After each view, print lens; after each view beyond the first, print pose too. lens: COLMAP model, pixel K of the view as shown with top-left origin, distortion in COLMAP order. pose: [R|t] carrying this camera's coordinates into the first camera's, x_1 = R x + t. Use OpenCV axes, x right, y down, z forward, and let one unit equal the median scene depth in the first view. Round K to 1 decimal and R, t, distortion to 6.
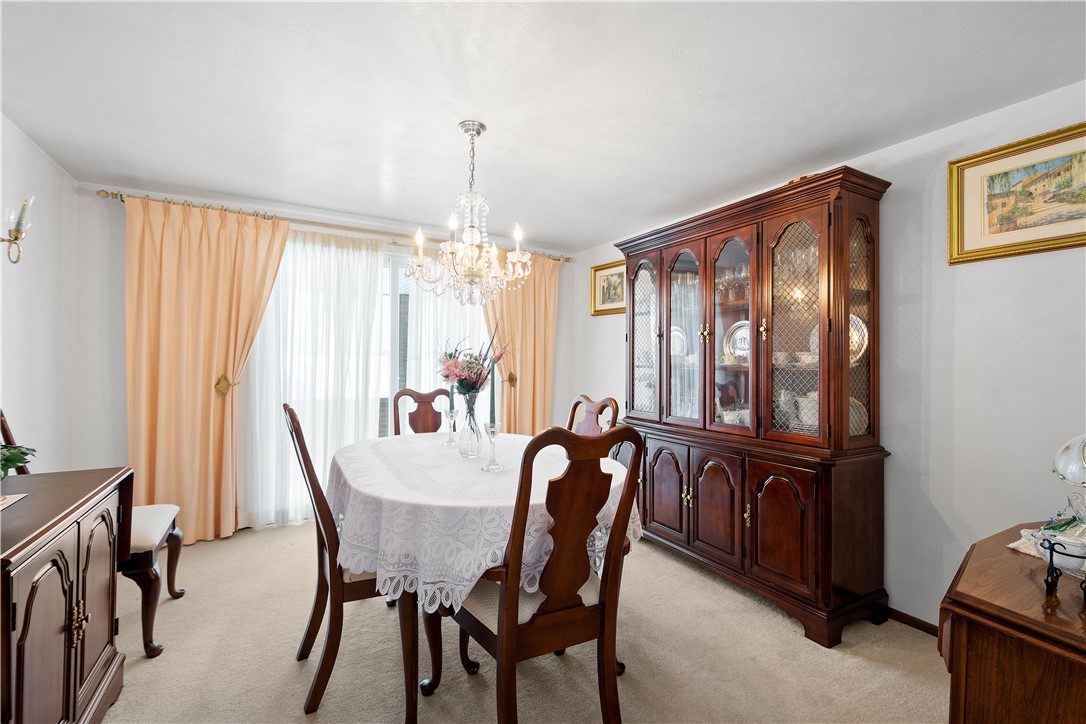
lens RADIAL K [[480.3, 0, 539.1], [0, 480.3, 374.5], [0, 0, 1]] dist [0.007423, -0.001002]
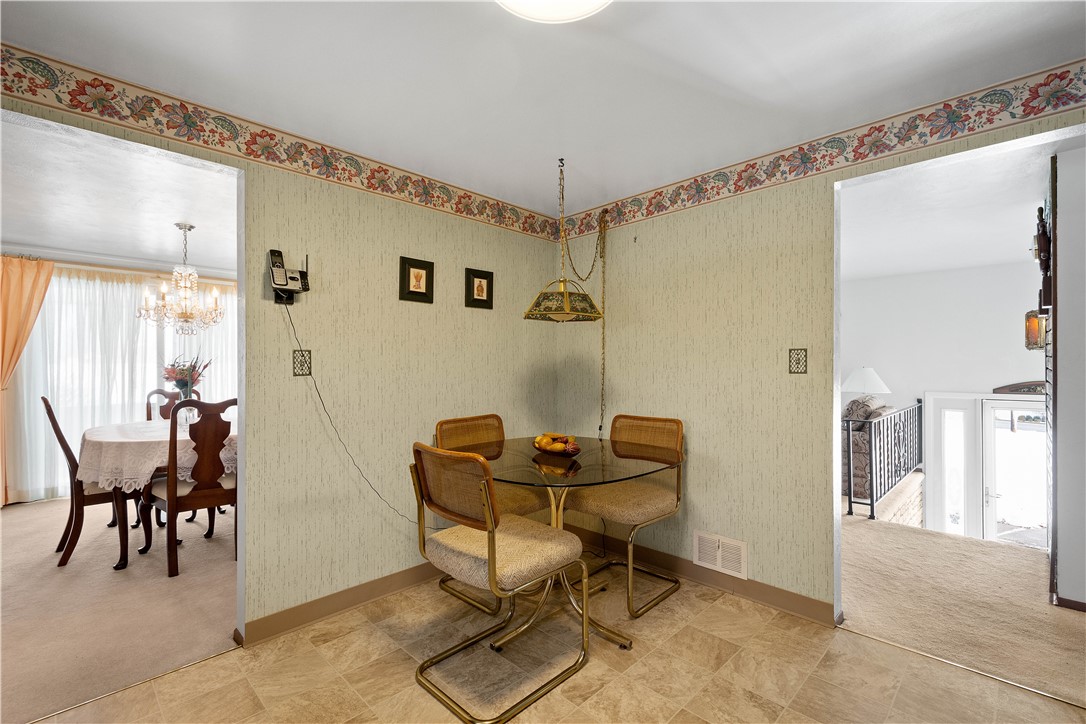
lens RADIAL K [[480.3, 0, 539.1], [0, 480.3, 374.5], [0, 0, 1]] dist [0.007423, -0.001002]
pose [[0.961558, -0.020173, 0.273860, 0.561104], [0.021524, 0.999766, -0.001928, 0.020115], [-0.273757, 0.007748, 0.961768, -0.907228]]
